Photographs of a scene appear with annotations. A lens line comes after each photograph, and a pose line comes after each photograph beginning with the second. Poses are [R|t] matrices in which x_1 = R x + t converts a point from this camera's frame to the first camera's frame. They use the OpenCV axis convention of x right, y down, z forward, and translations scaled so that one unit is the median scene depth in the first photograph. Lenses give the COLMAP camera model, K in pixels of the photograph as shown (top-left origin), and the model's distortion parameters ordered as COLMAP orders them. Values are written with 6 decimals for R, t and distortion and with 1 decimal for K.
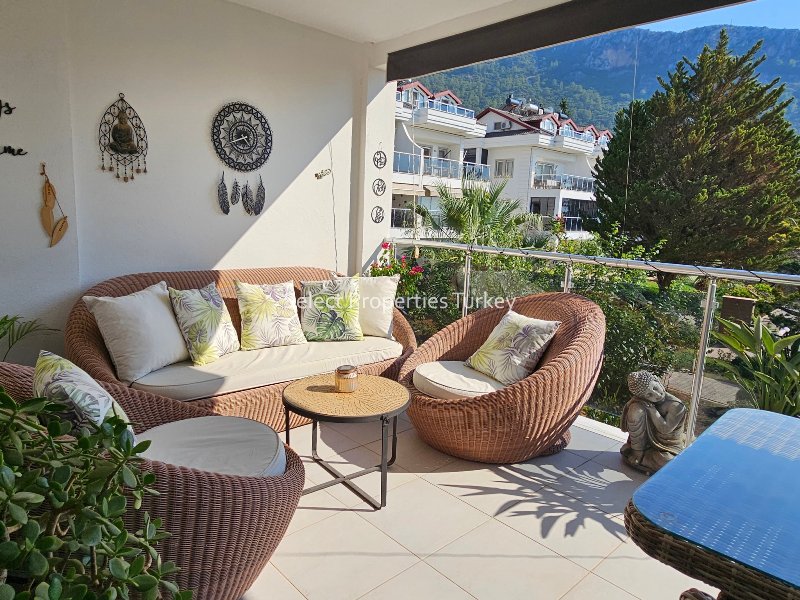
lens RADIAL K [[518.9, 0, 389.4], [0, 518.9, 297.9], [0, 0, 1]] dist [0.005069, -0.001709]
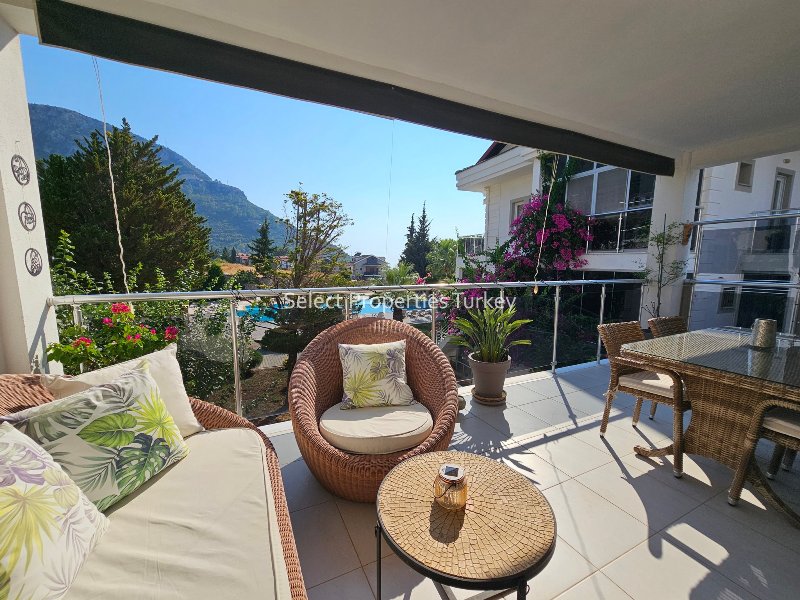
lens RADIAL K [[328.5, 0, 396.7], [0, 328.5, 304.9], [0, 0, 1]] dist [-0.000195, -0.000025]
pose [[0.288393, -0.166822, 0.942868, -0.063370], [0.162725, 0.978921, 0.123429, -0.020838], [-0.943583, 0.117832, 0.309460, 0.113143]]
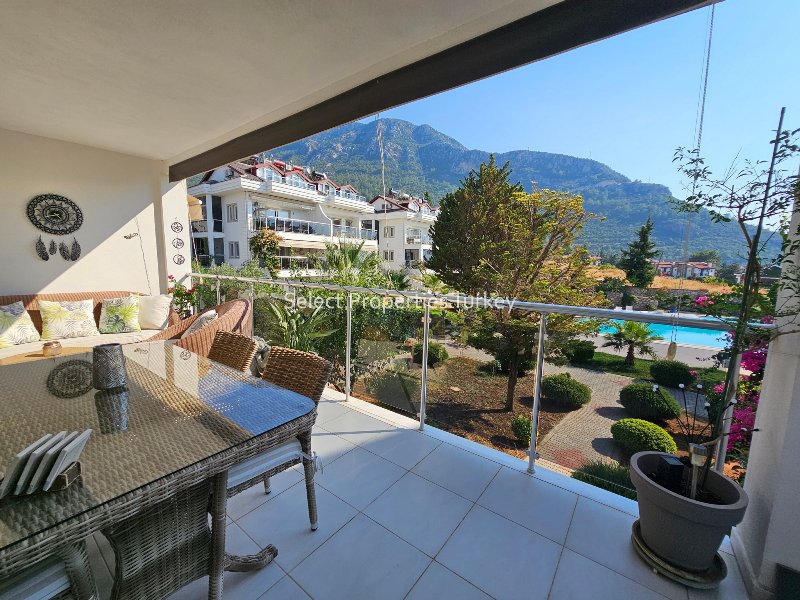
lens RADIAL K [[328.5, 0, 396.7], [0, 328.5, 304.9], [0, 0, 1]] dist [-0.000195, -0.000025]
pose [[0.983837, -0.045855, 0.173097, 0.113288], [0.050632, 0.998446, -0.023283, 0.011507], [-0.171761, 0.031670, 0.984630, -0.041419]]
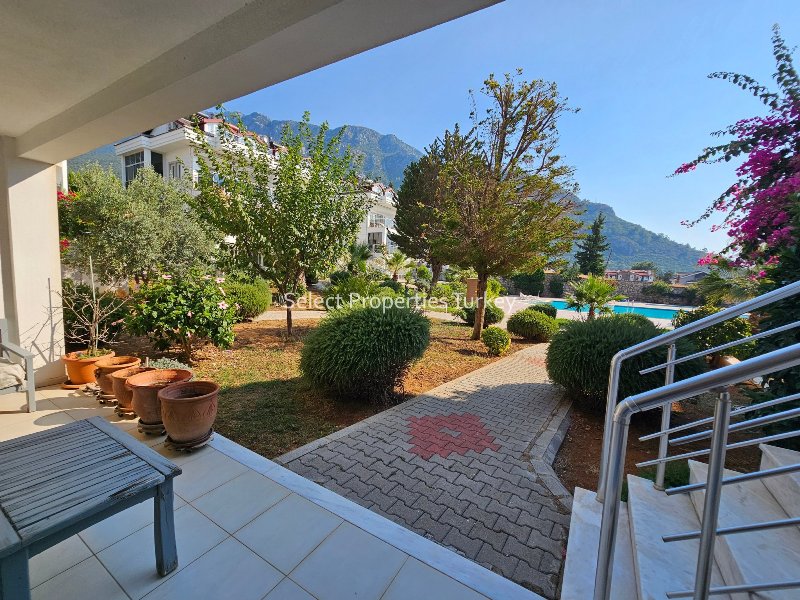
lens RADIAL K [[330.5, 0, 398.0], [0, 330.5, 302.5], [0, 0, 1]] dist [0.000110, -0.000029]
pose [[0.957811, -0.022385, 0.286524, 0.129165], [0.038271, 0.998018, -0.049962, 0.151448], [-0.284838, 0.058819, 0.956769, 0.024669]]
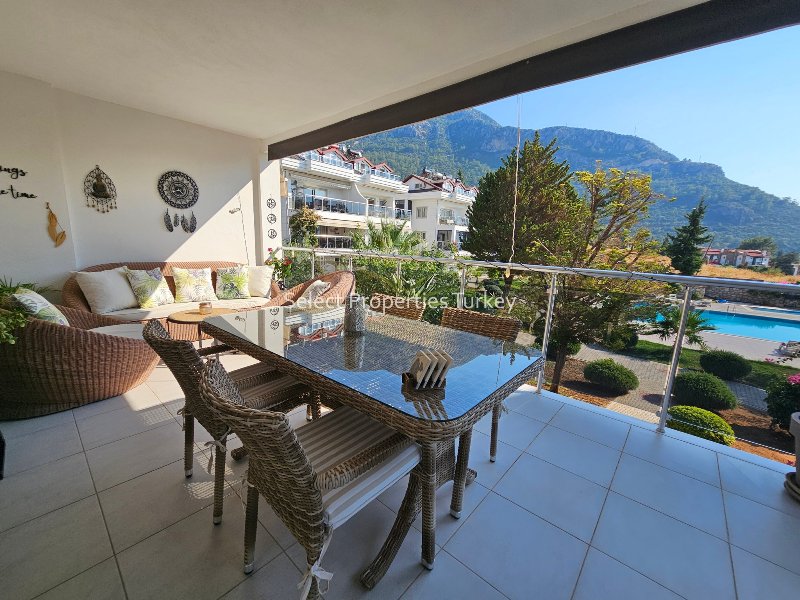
lens RADIAL K [[328.5, 0, 396.7], [0, 328.5, 304.9], [0, 0, 1]] dist [-0.000195, -0.000025]
pose [[0.994633, -0.023616, 0.100731, 0.067976], [0.020708, 0.999341, 0.029813, 0.015095], [-0.101369, -0.027567, 0.994467, -0.047259]]
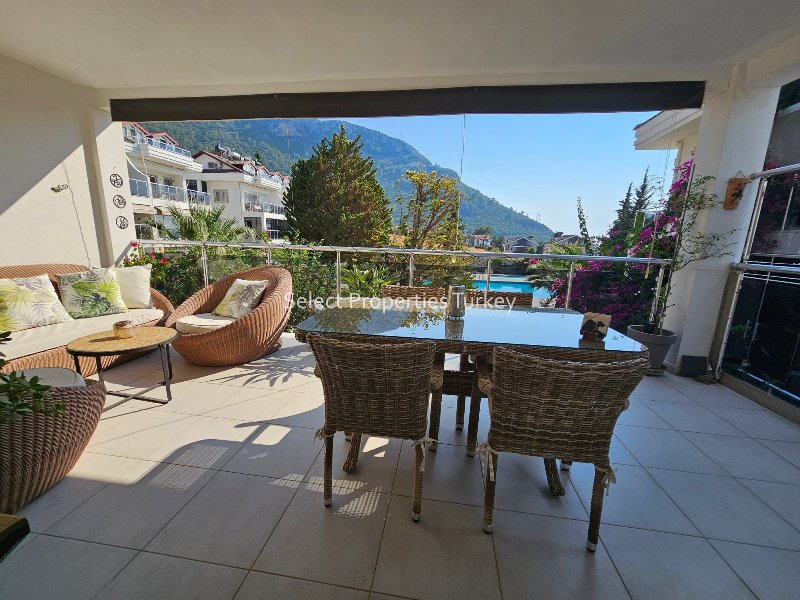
lens RADIAL K [[328.5, 0, 396.7], [0, 328.5, 304.9], [0, 0, 1]] dist [-0.000195, -0.000025]
pose [[0.776254, -0.146268, 0.613217, -0.005443], [0.105369, 0.989131, 0.102549, 0.009147], [-0.621552, -0.014990, 0.783230, -0.026958]]
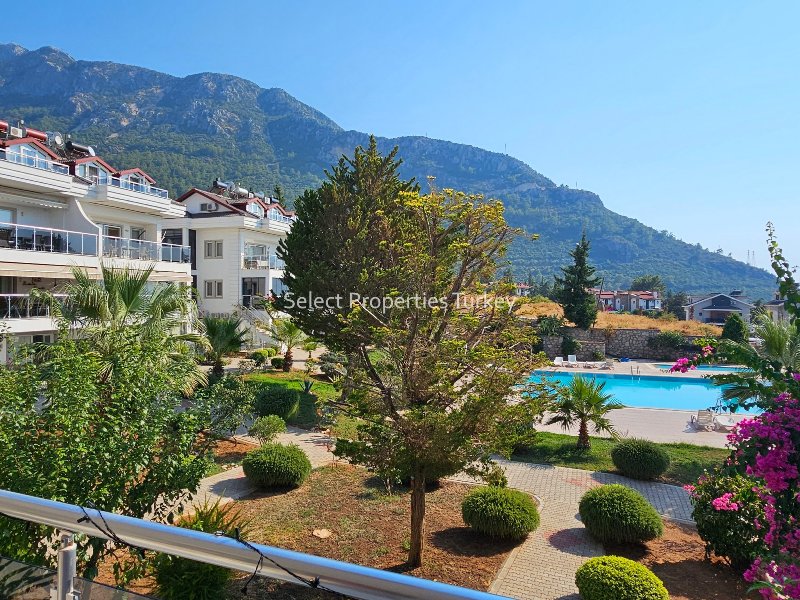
lens RADIAL K [[518.9, 0, 389.4], [0, 518.9, 297.9], [0, 0, 1]] dist [0.005069, -0.001709]
pose [[0.892371, -0.039462, 0.449574, 0.153863], [0.106044, 0.986614, -0.123887, -0.006863], [-0.438667, 0.158227, 0.884610, 0.010487]]
